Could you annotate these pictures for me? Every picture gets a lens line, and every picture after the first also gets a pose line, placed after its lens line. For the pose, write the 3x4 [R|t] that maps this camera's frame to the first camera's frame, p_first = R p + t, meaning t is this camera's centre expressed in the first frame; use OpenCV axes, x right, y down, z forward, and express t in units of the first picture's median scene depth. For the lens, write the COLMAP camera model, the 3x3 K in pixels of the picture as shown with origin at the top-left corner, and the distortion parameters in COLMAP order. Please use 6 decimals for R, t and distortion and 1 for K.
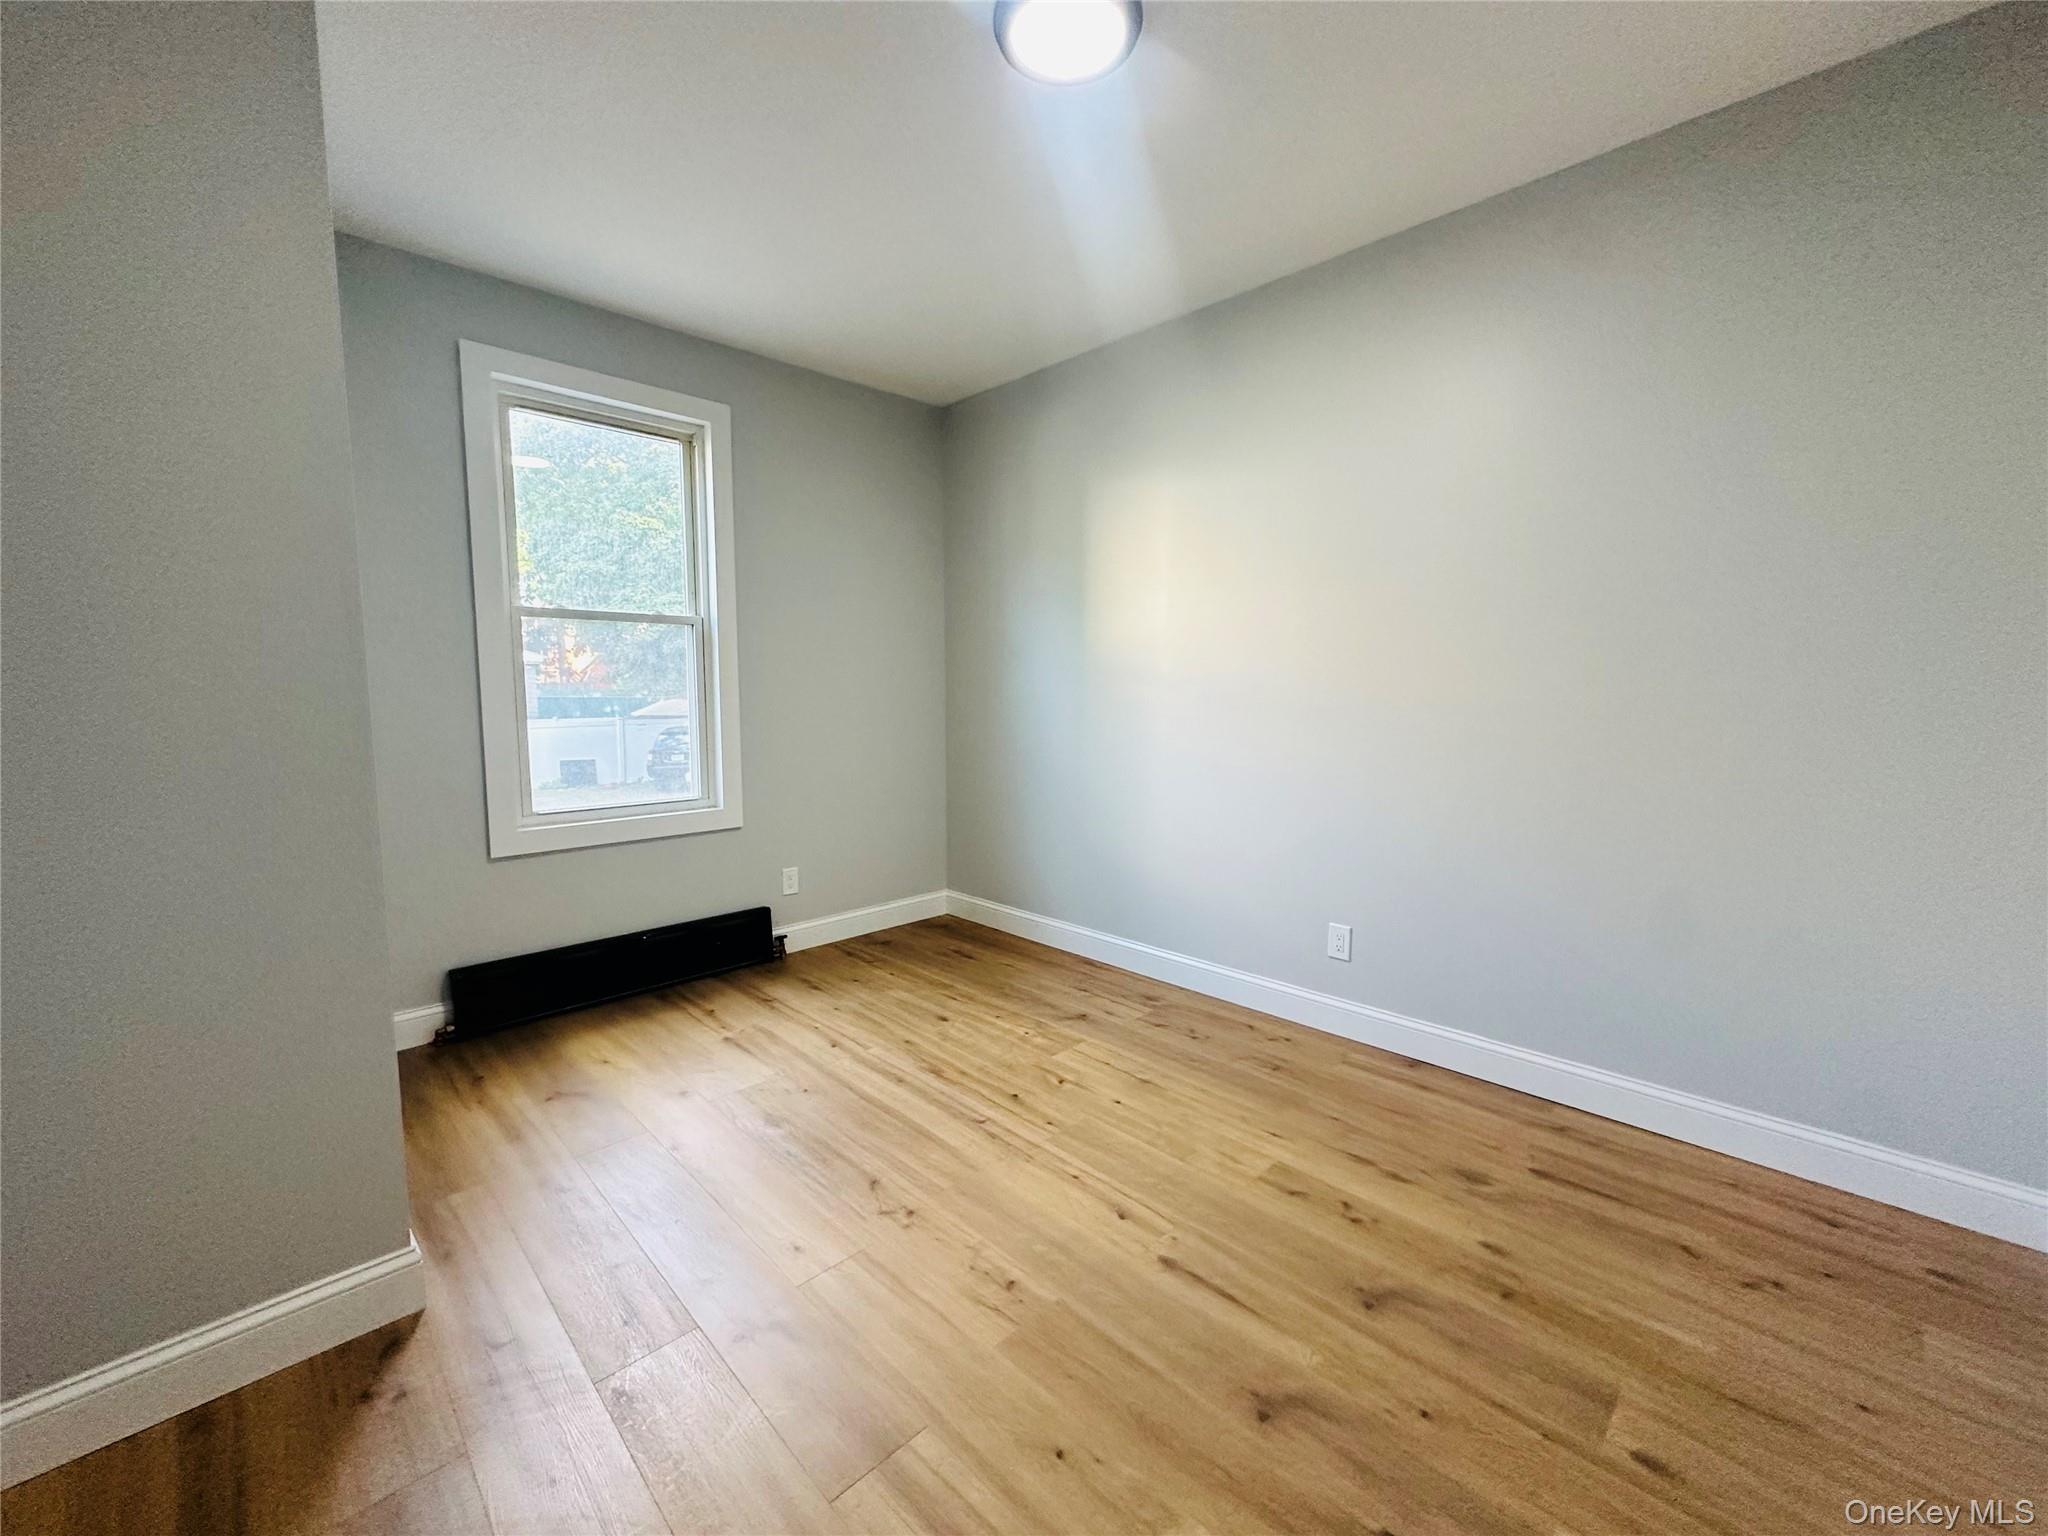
lens RADIAL K [[812.4, 0, 1023.3], [0, 812.4, 767.3], [0, 0, 1]] dist [-0.002873, -0.000341]
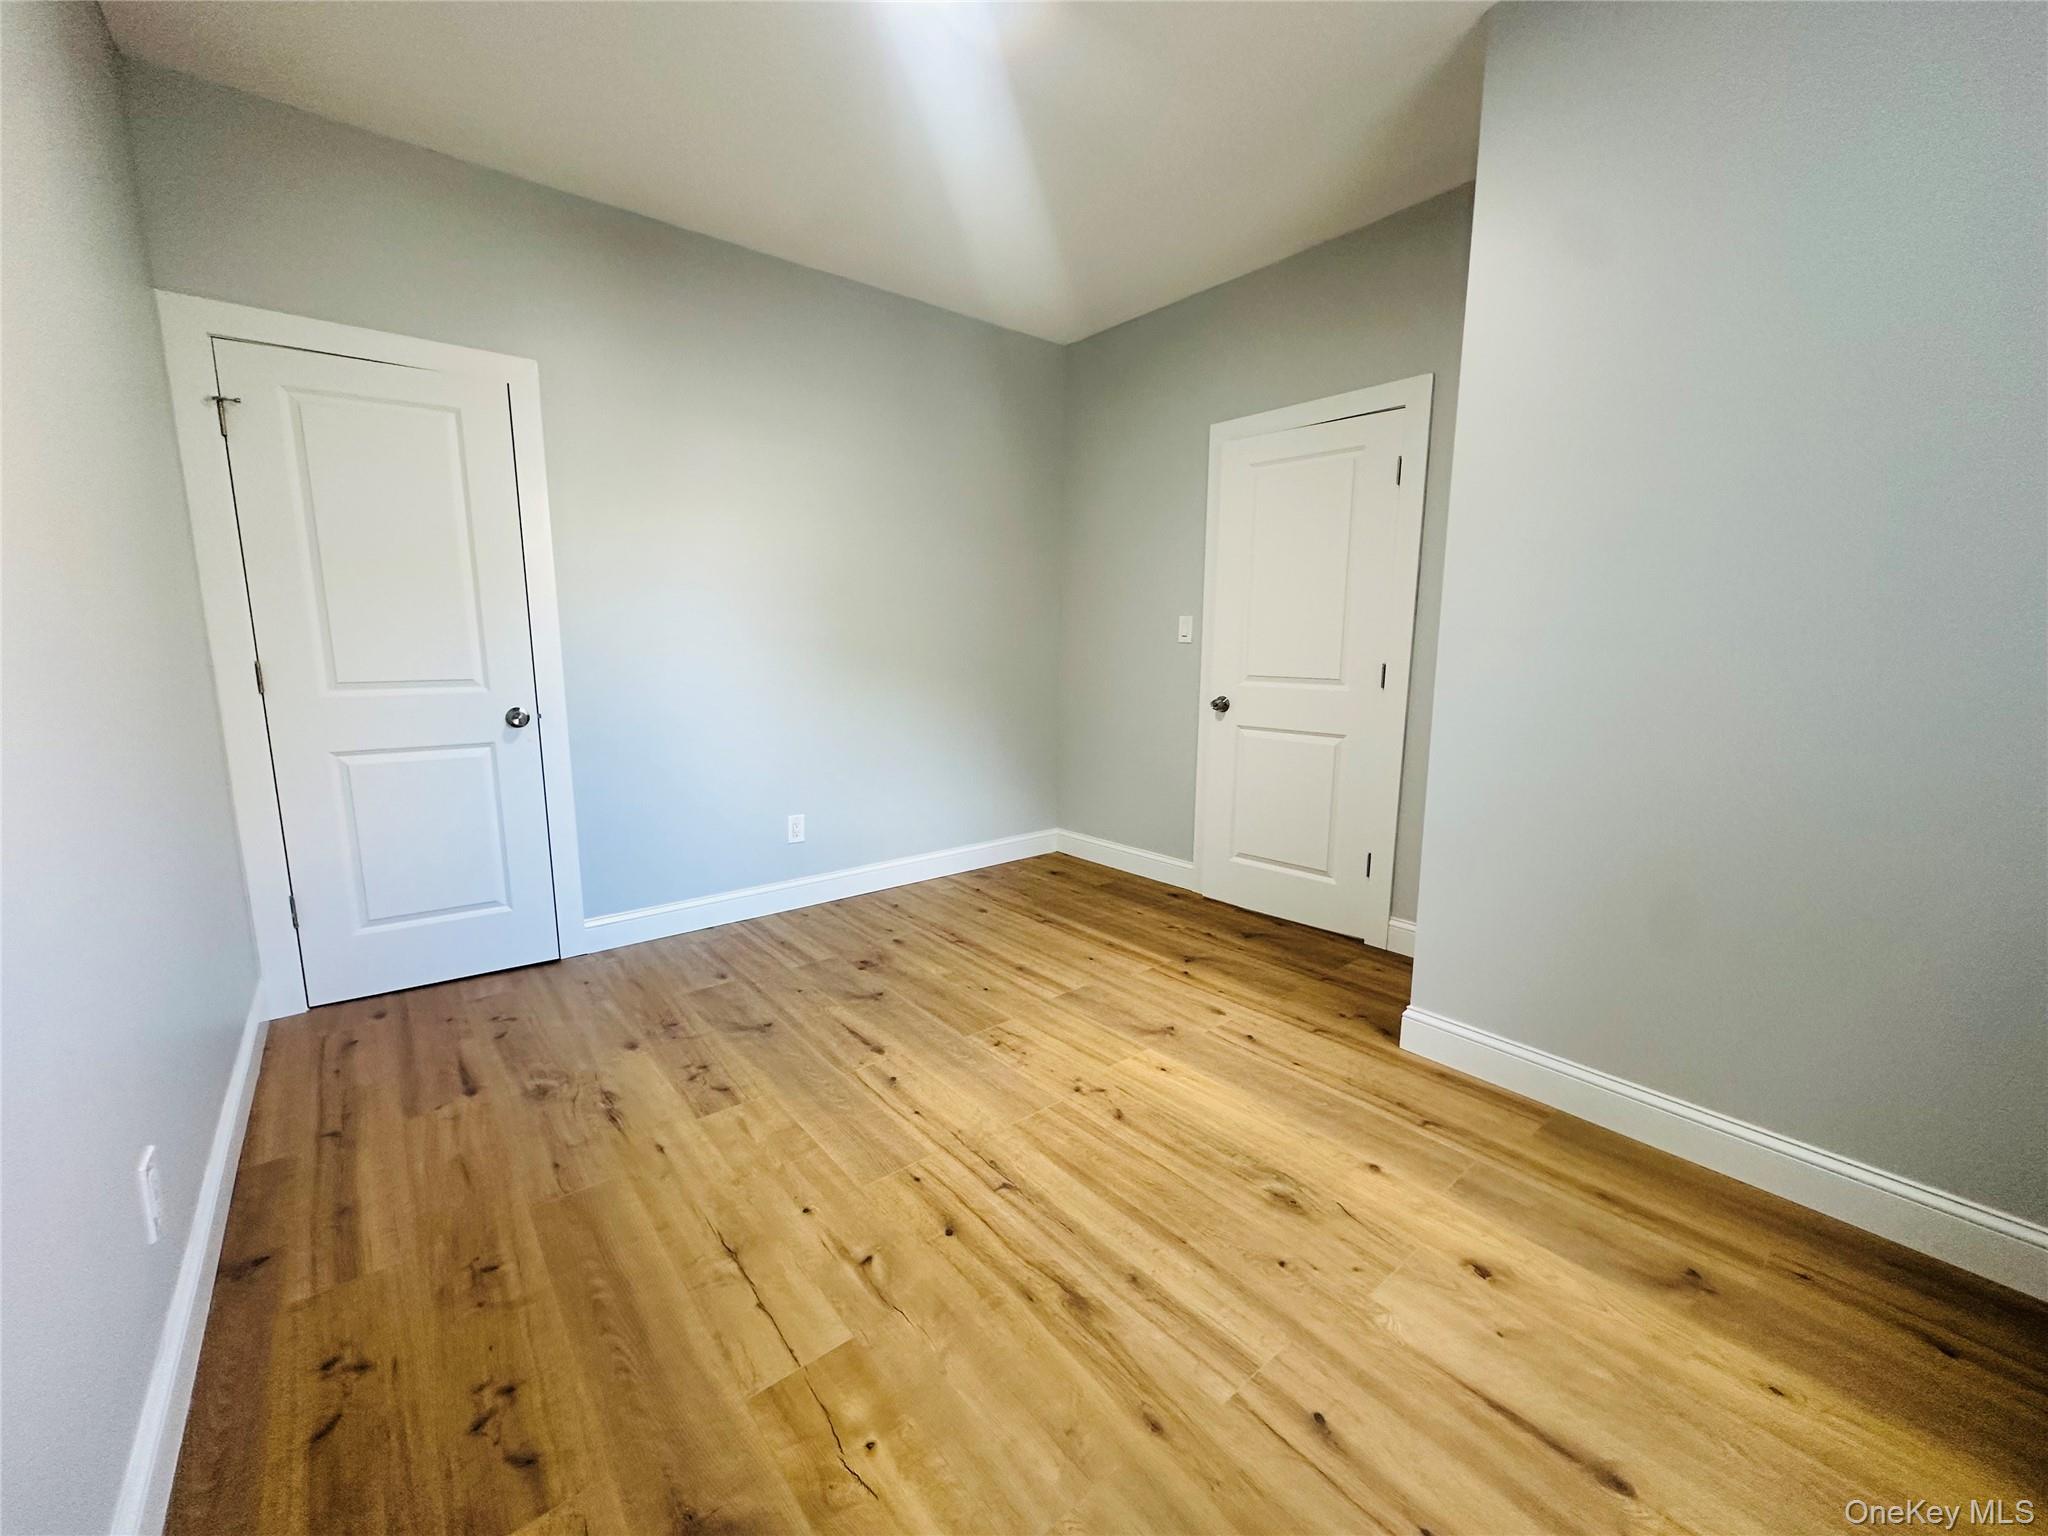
lens RADIAL K [[812.4, 0, 1023.3], [0, 812.4, 767.3], [0, 0, 1]] dist [-0.002873, -0.000341]
pose [[-0.995889, -0.012133, 0.089769, -0.105484], [0.010573, 0.968646, 0.248220, -0.104946], [-0.089966, 0.248149, -0.964535, 1.303861]]
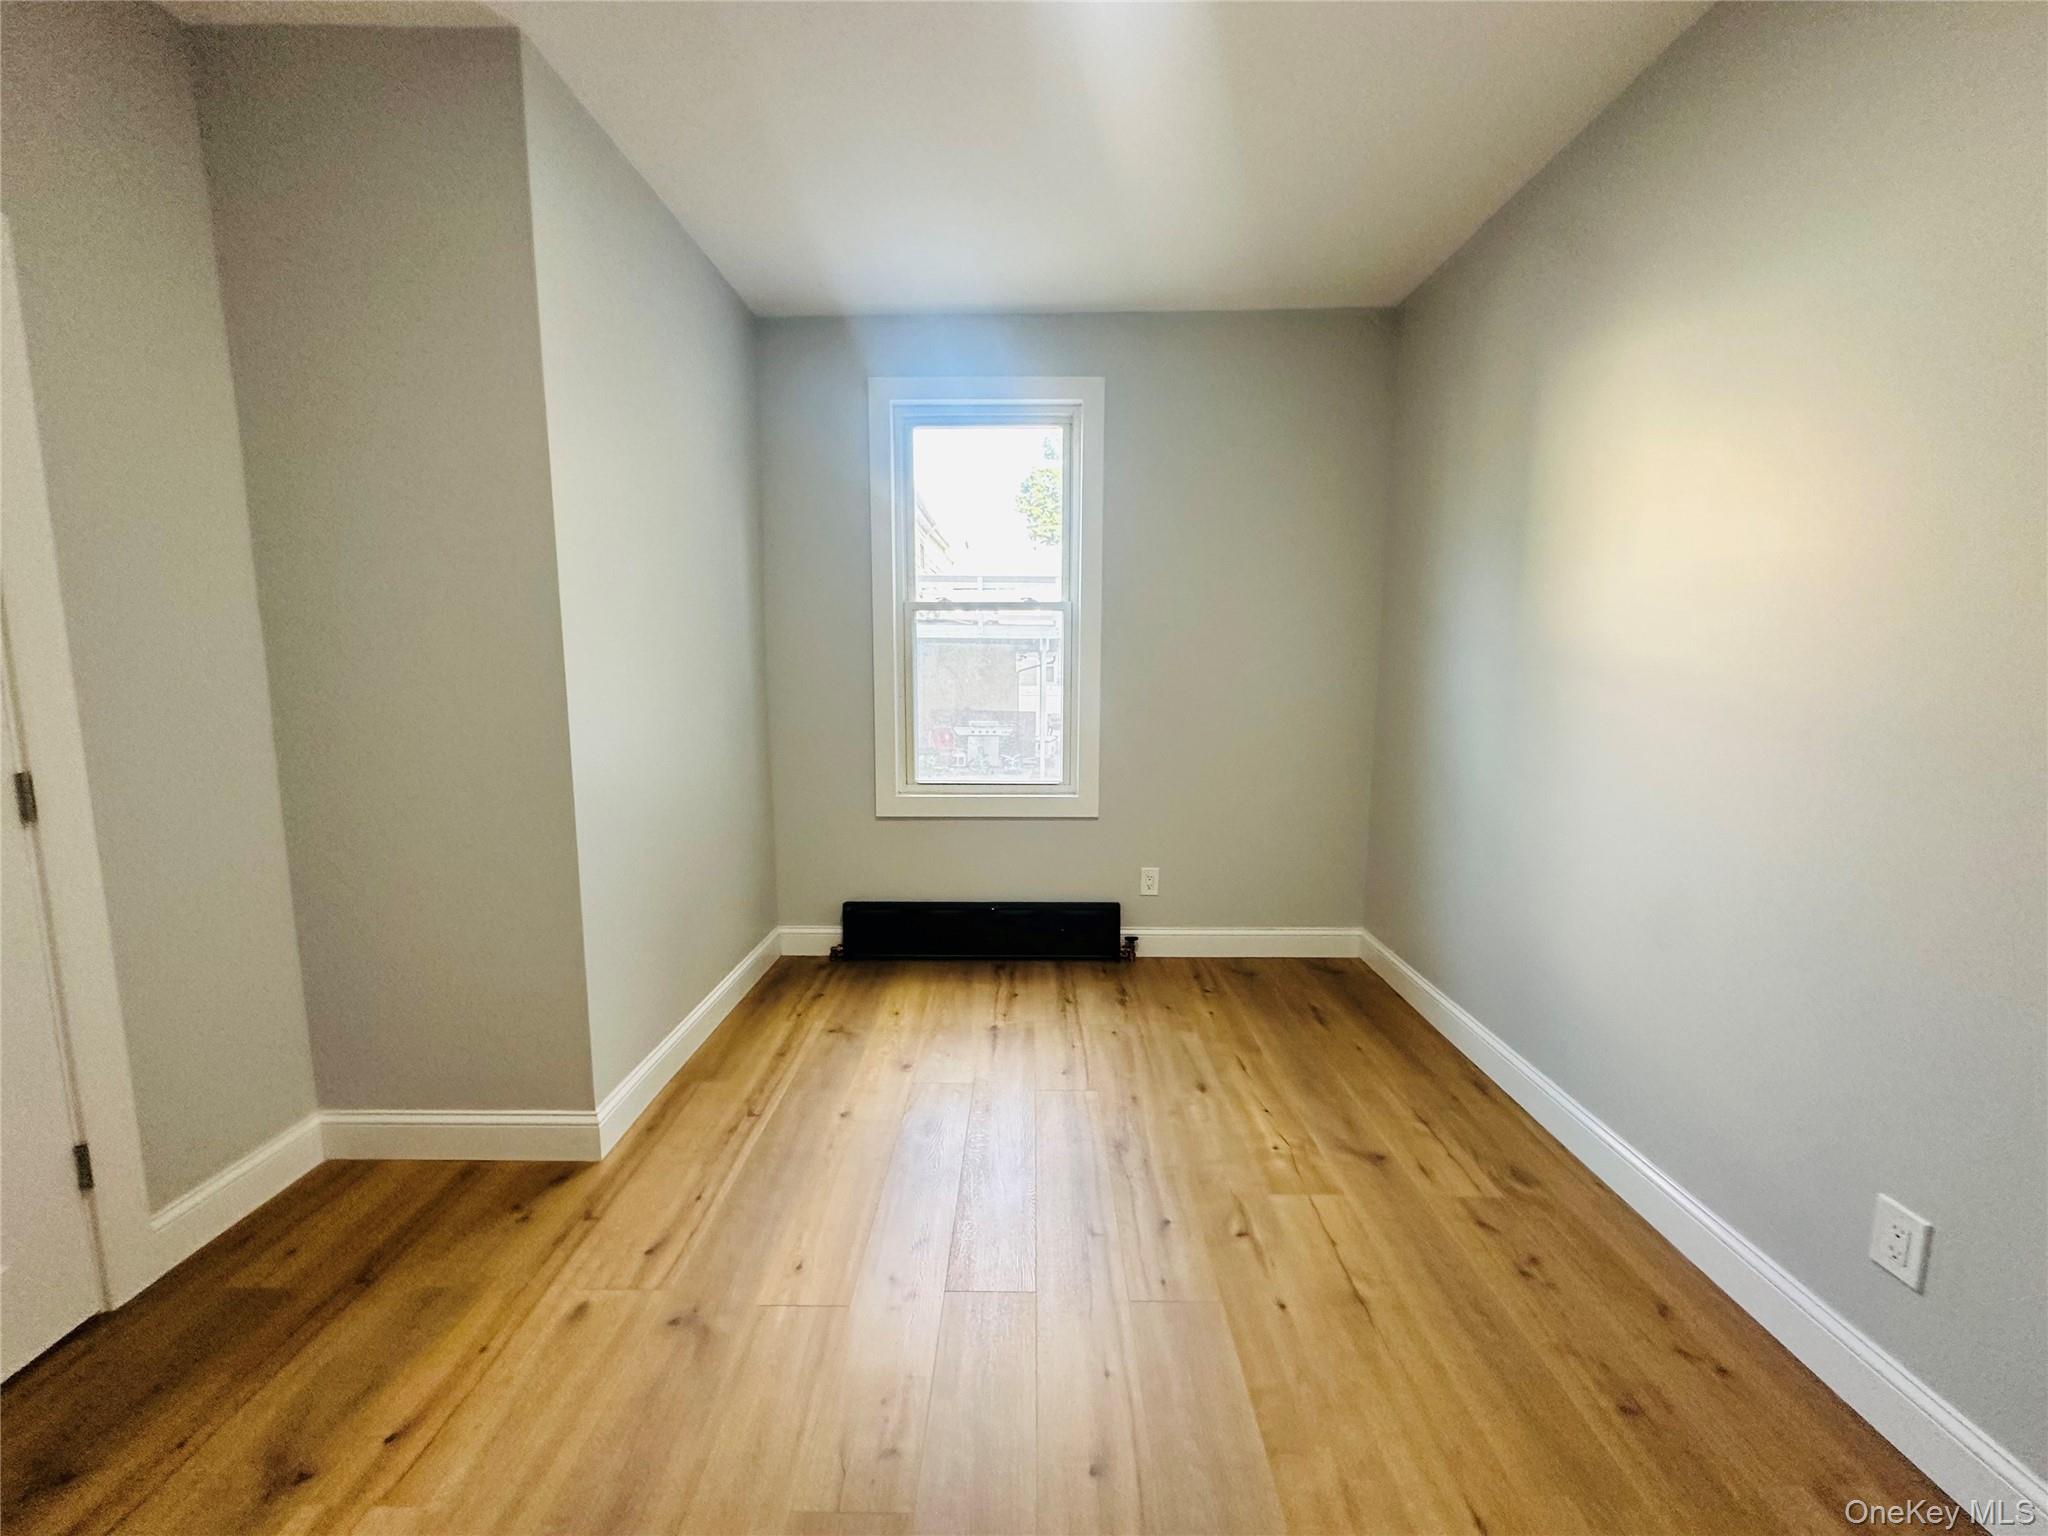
lens RADIAL K [[815.1, 0, 1022.2], [0, 815.1, 762.2], [0, 0, 1]] dist [-0.000084, -0.000099]
pose [[0.704949, 0.090867, -0.703413, 0.334337], [-0.070910, 0.995820, 0.057576, -0.051711], [0.705704, 0.009291, 0.708445, 0.303725]]
